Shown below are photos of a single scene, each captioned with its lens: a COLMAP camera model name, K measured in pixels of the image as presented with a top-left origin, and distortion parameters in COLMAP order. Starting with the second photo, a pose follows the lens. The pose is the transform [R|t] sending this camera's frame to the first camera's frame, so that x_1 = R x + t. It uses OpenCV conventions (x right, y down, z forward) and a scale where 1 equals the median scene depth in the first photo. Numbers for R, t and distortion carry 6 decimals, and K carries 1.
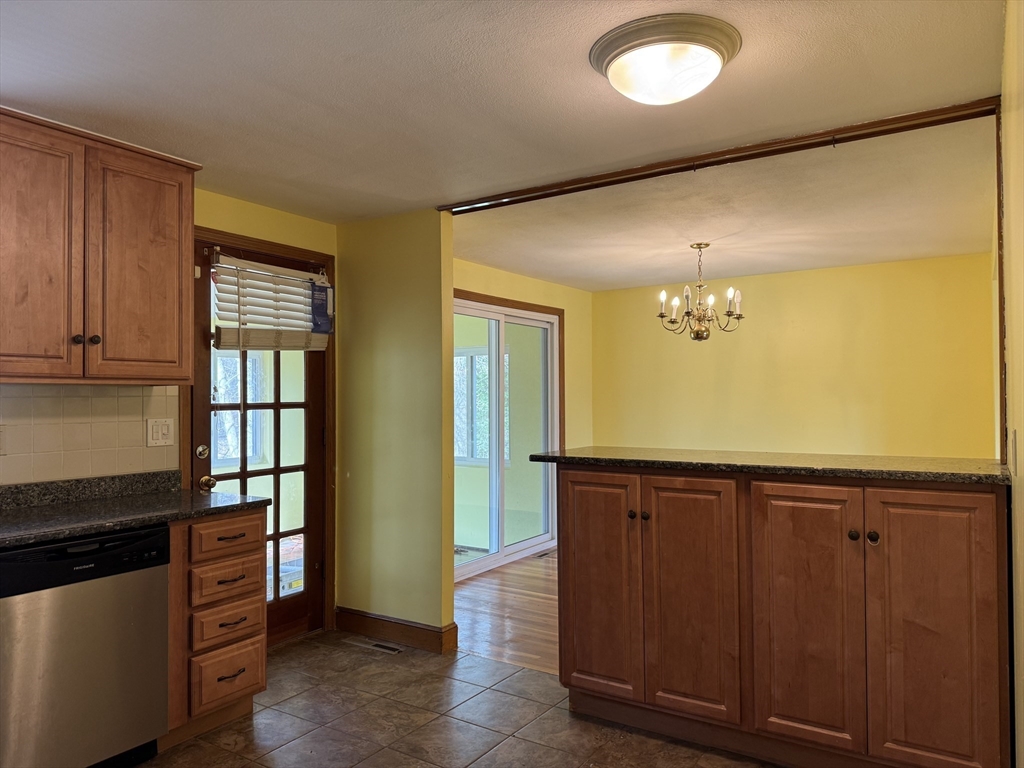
lens RADIAL K [[713.9, 0, 502.1], [0, 713.9, 388.9], [0, 0, 1]] dist [0.067514, -0.094218]
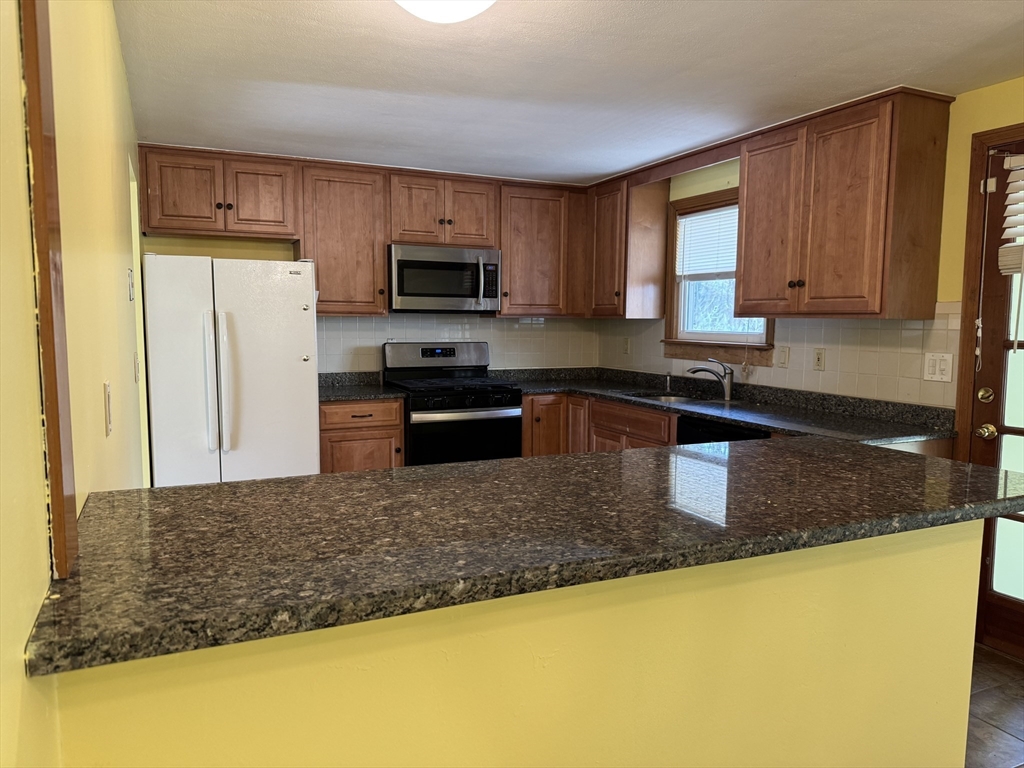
lens RADIAL K [[713.9, 0, 505.8], [0, 713.9, 389.5], [0, 0, 1]] dist [0.067514, -0.094218]
pose [[-0.524190, 0.089433, -0.846892, 0.741343], [0.007502, 0.994917, 0.100421, -0.013323], [0.851568, 0.046286, -0.522196, 1.150170]]
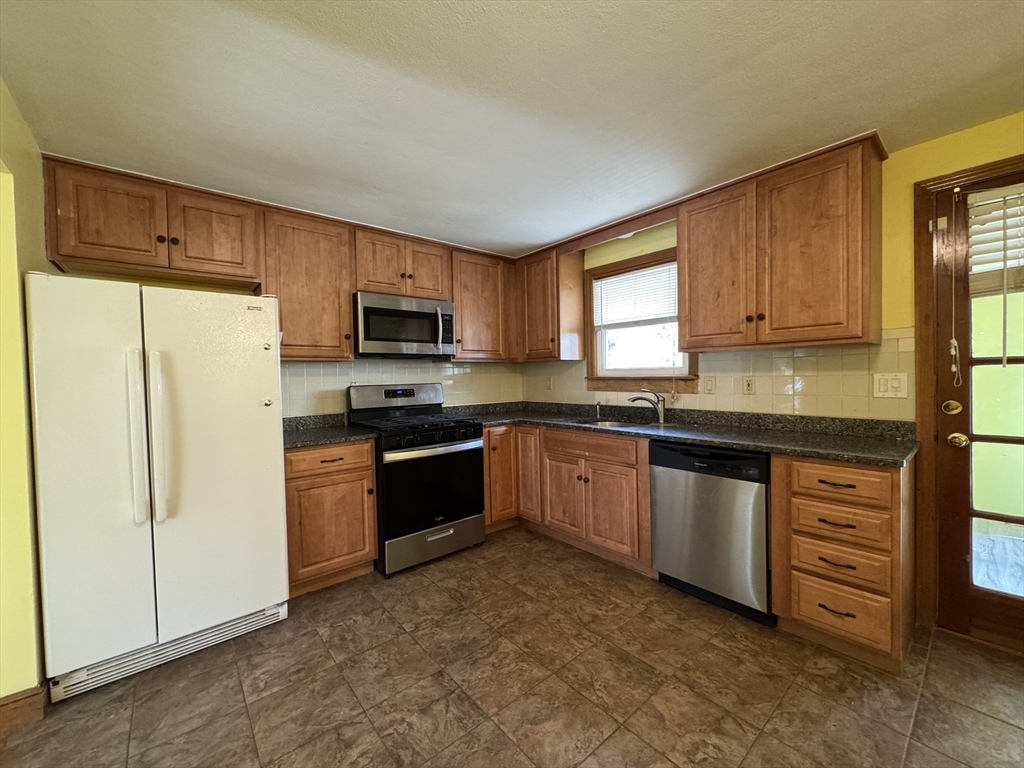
lens RADIAL K [[406.3, 0, 511.9], [0, 406.3, 383.6], [0, 0, 1]] dist [-0.005310, 0.000864]
pose [[-0.276766, 0.033631, -0.960349, 0.323218], [0.032770, 0.999136, 0.025545, 0.025256], [0.960378, -0.024401, -0.277629, 0.698825]]
